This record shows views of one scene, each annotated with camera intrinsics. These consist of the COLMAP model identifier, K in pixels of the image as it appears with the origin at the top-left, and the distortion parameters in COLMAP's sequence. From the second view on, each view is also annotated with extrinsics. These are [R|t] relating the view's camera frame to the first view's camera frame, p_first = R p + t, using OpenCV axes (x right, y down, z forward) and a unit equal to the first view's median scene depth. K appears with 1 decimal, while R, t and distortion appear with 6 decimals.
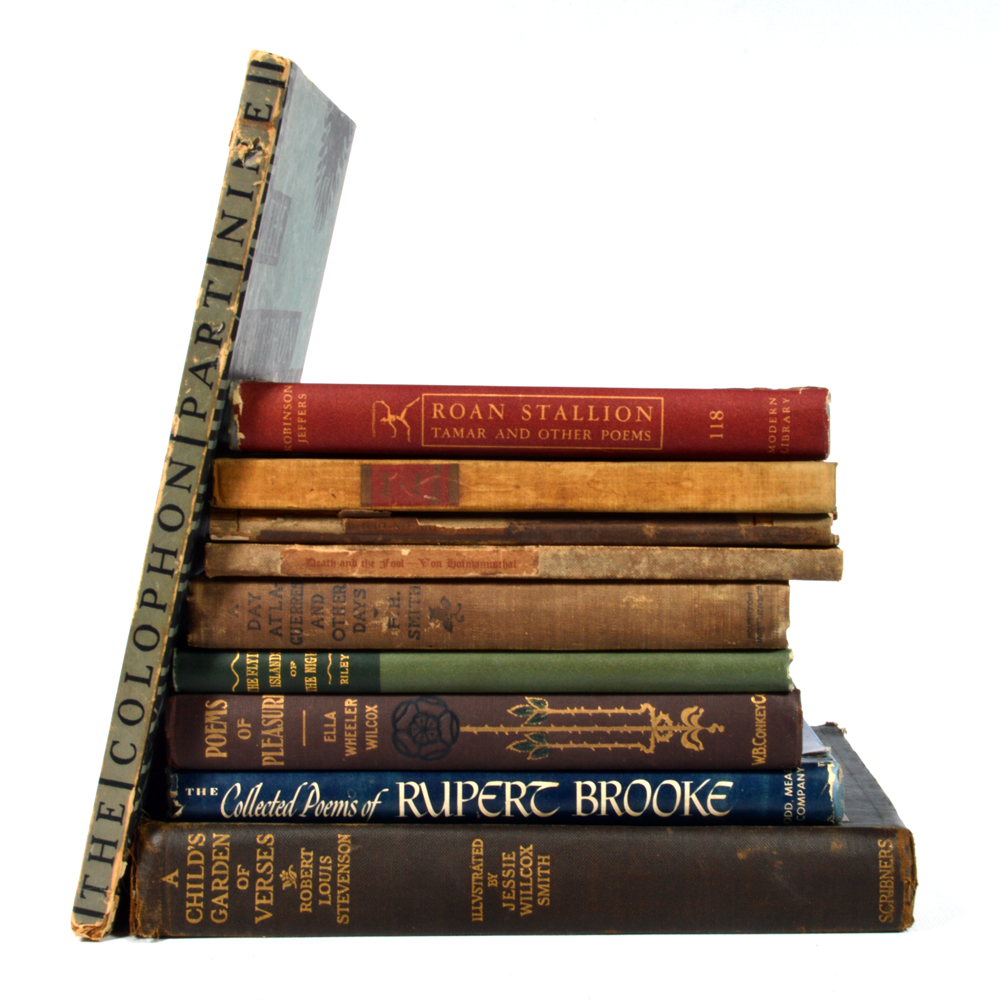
lens RADIAL K [[2103.0, 0, 504.9], [0, 2103.0, 501.3], [0, 0, 1]] dist [-0.052598, 0.000000]
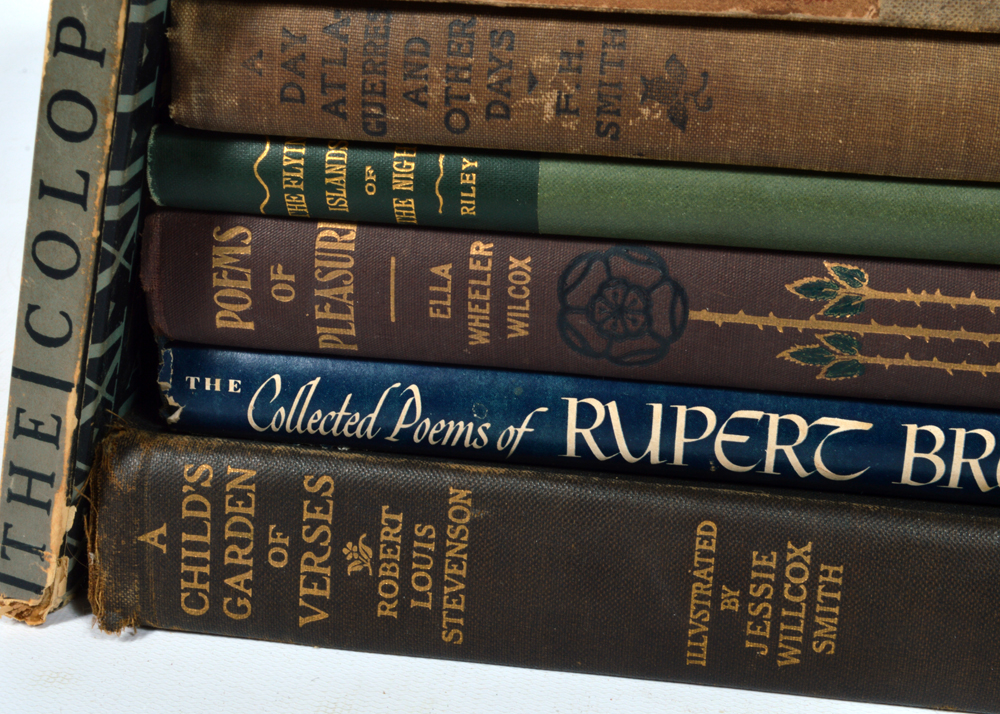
lens RADIAL K [[1524.3, 0, 502.1], [0, 1524.3, 357.9], [0, 0, 1]] dist [-0.032662, 0.000000]
pose [[0.986634, 0.078460, -0.142819, -0.012573], [-0.027807, 0.944661, 0.326868, -0.001912], [0.160561, -0.318527, 0.934216, 0.647783]]
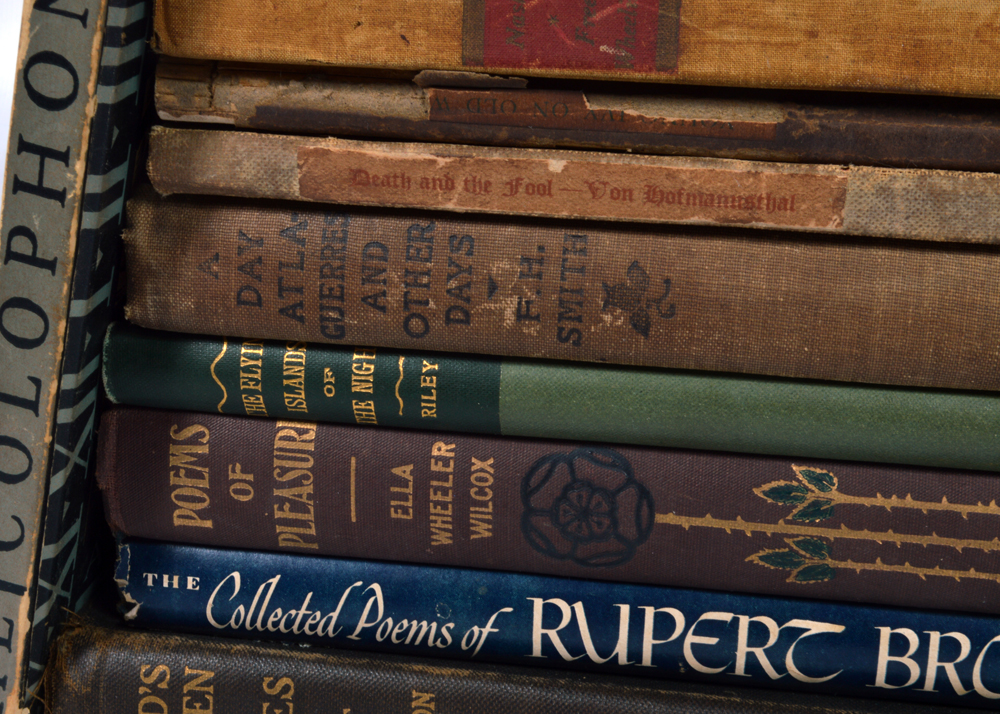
lens RADIAL K [[1524.3, 0, 501.6], [0, 1524.3, 361.7], [0, 0, 1]] dist [-0.032662, 0.000000]
pose [[0.987629, 0.066770, -0.141880, -0.008571], [-0.024860, 0.960040, 0.278757, -0.027977], [0.154823, -0.271781, 0.949824, 0.665173]]
